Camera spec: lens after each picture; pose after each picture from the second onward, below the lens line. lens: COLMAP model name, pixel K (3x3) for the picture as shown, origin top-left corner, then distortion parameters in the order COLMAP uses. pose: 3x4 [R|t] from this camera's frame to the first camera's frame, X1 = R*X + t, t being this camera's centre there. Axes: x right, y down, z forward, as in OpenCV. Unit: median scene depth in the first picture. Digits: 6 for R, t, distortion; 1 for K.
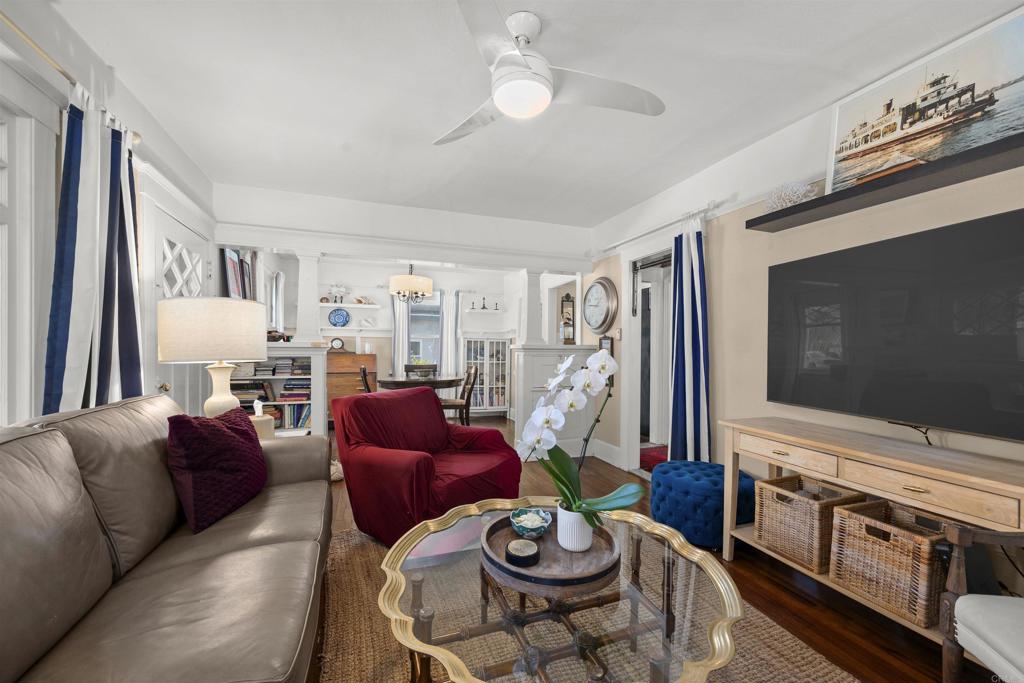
lens RADIAL K [[415.9, 0, 511.3], [0, 415.9, 345.9], [0, 0, 1]] dist [-0.001799, 0.000350]
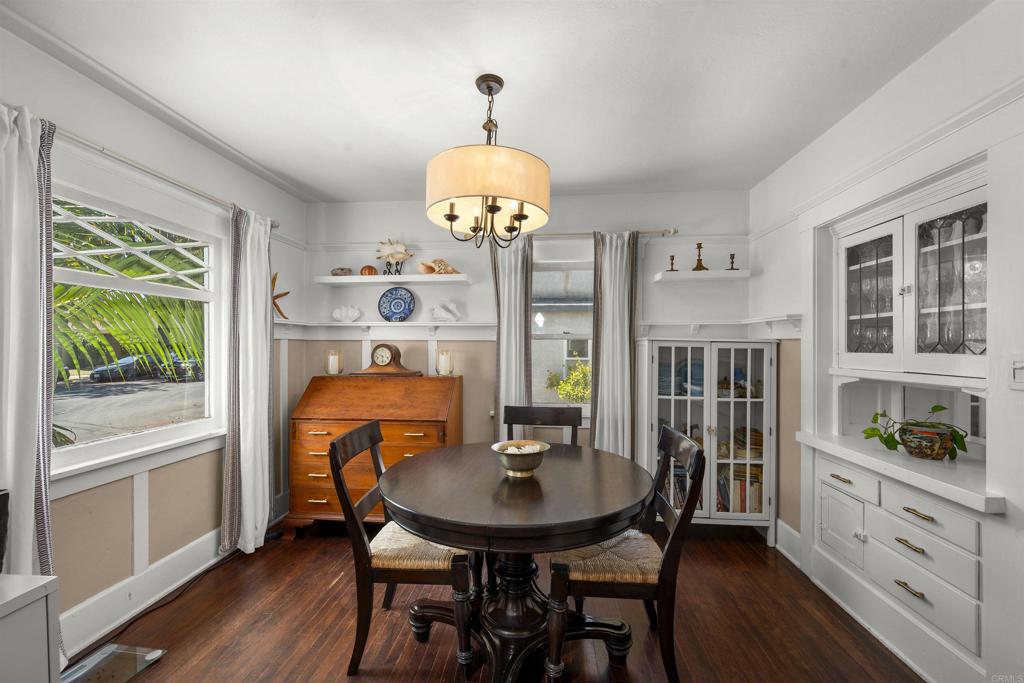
lens RADIAL K [[415.9, 0, 517.2], [0, 415.9, 344.5], [0, 0, 1]] dist [-0.001799, 0.000350]
pose [[0.888035, -0.003693, -0.459761, -0.040545], [0.003930, 0.999992, -0.000441, -0.015258], [0.459759, -0.001415, 0.888043, 0.561868]]
